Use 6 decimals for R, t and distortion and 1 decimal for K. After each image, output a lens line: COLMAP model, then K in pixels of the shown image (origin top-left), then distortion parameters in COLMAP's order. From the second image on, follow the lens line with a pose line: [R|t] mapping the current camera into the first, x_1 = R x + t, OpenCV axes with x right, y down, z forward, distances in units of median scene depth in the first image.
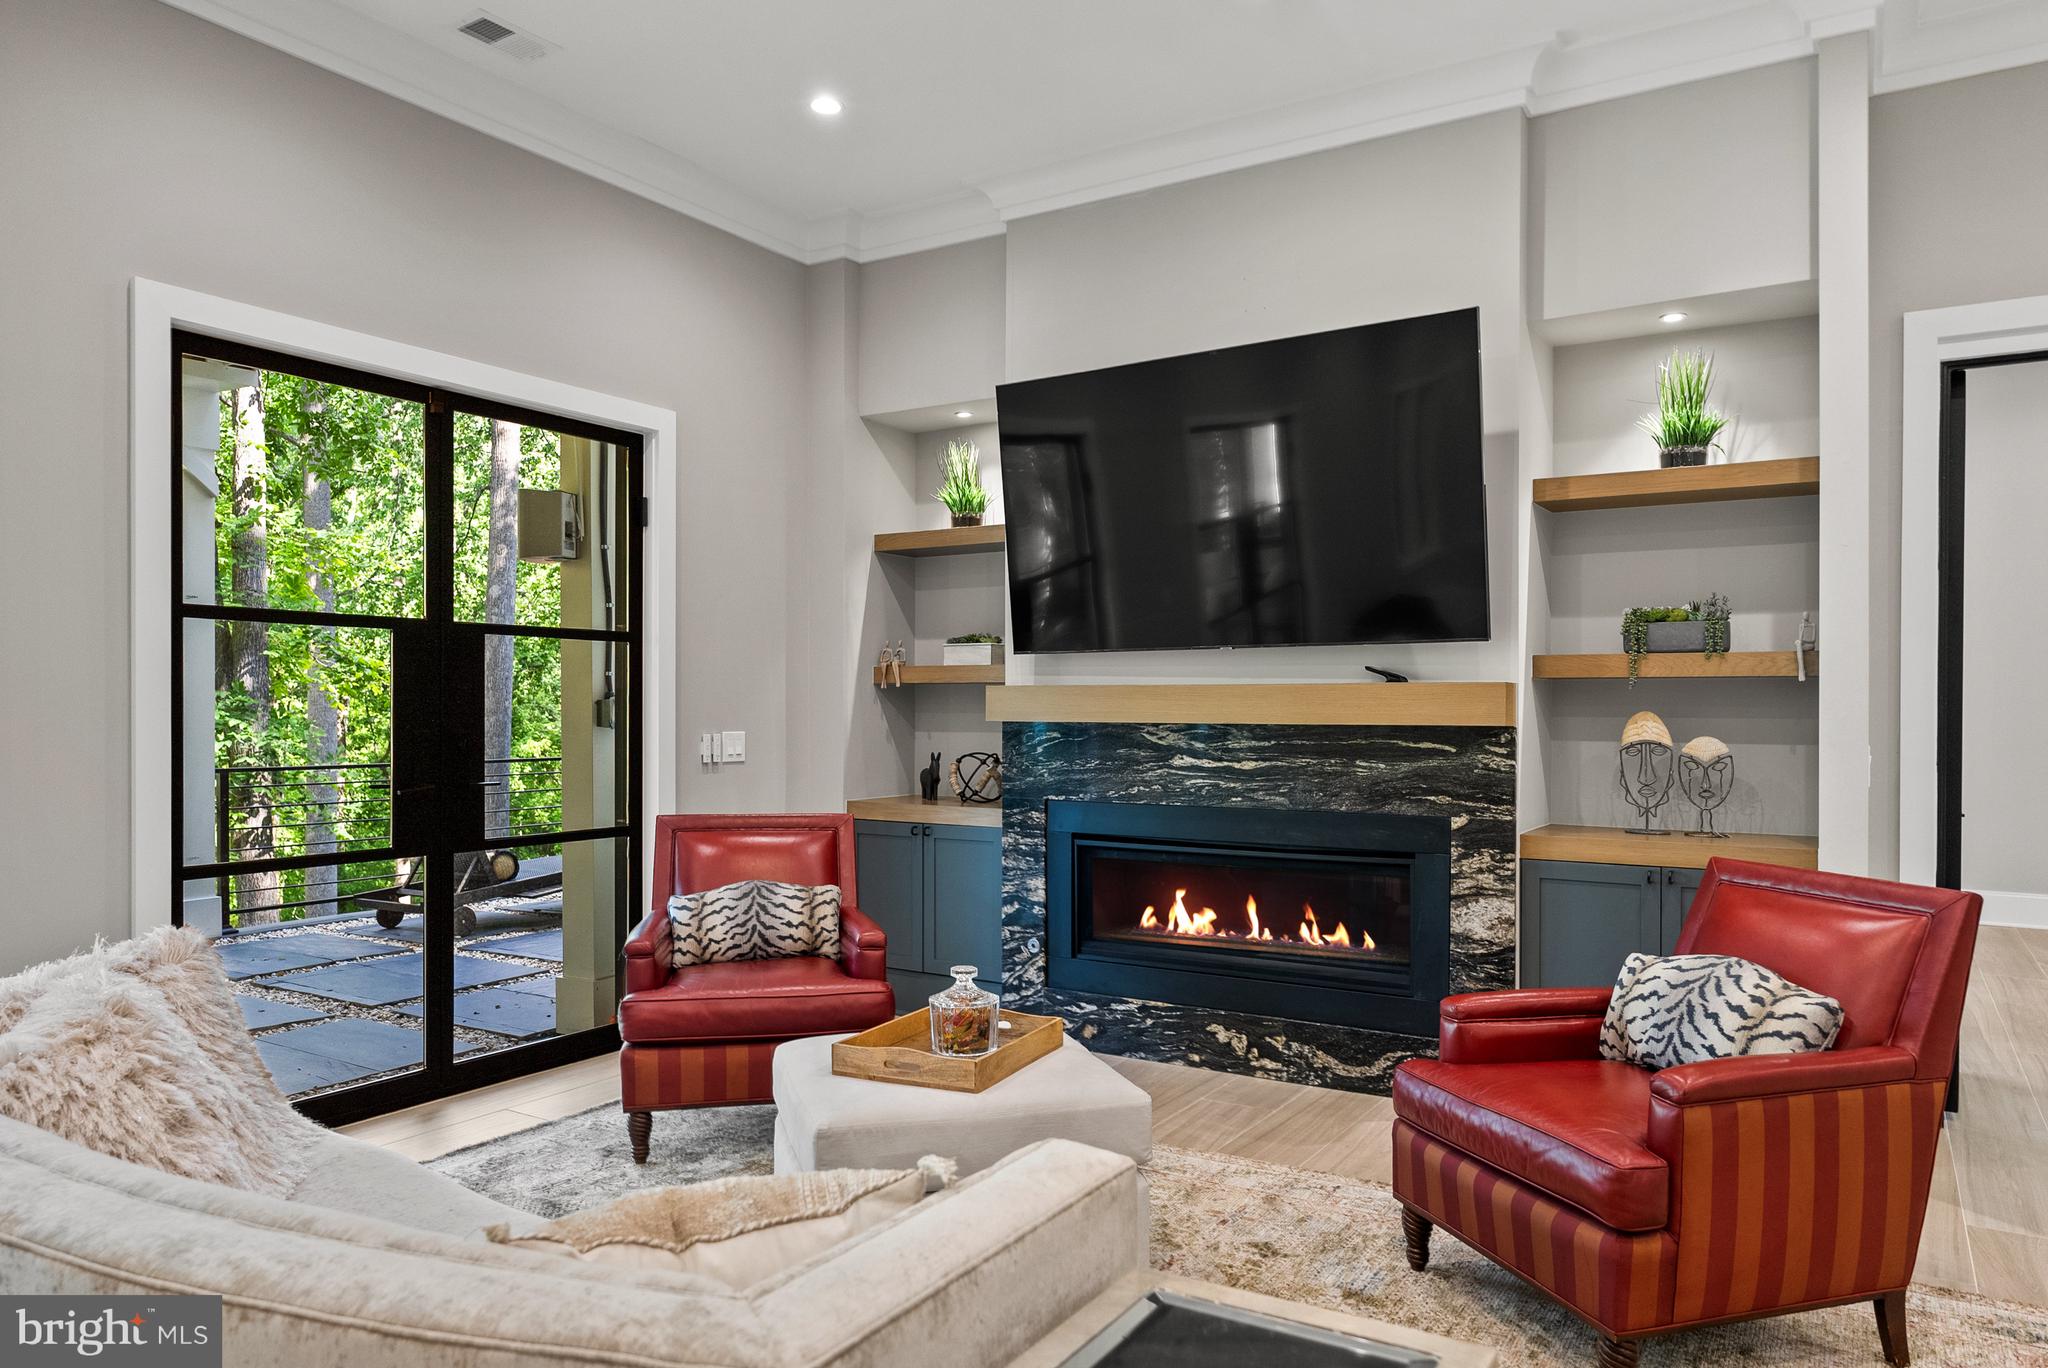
lens RADIAL K [[1325.5, 0, 1035.3], [0, 1325.5, 715.7], [0, 0, 1]] dist [-0.001685, 0.000908]
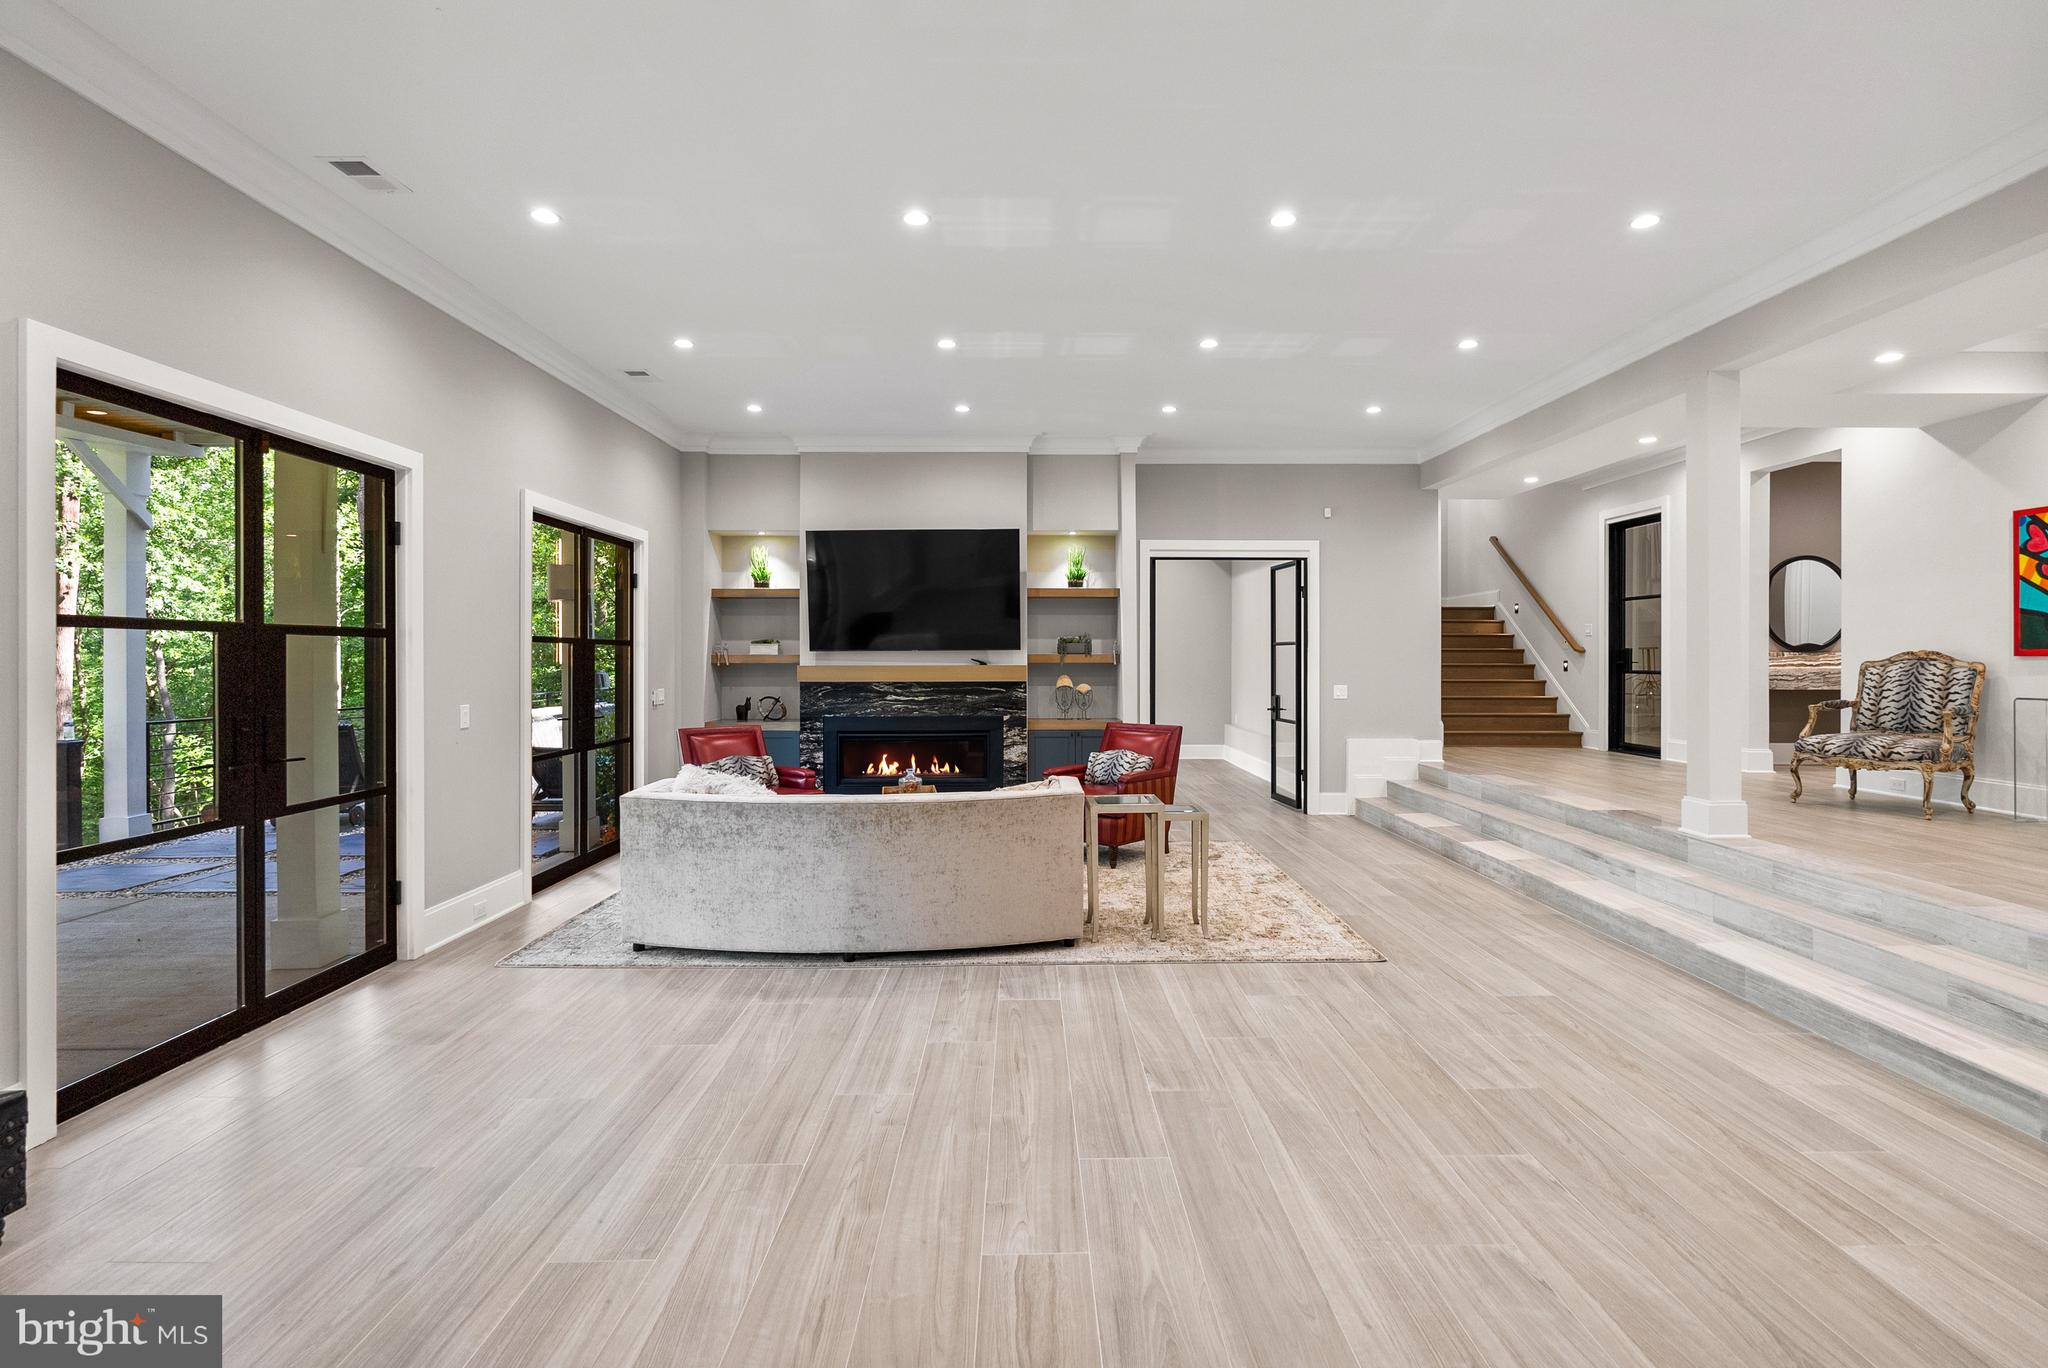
lens RADIAL K [[983.7, 0, 1027.7], [0, 983.7, 668.4], [0, 0, 1]] dist [0.022925, 0.000715]
pose [[0.841143, -0.009760, 0.540725, -0.671627], [0.006338, 0.999946, 0.008190, -0.032676], [-0.540776, -0.003462, 0.841159, -0.644487]]
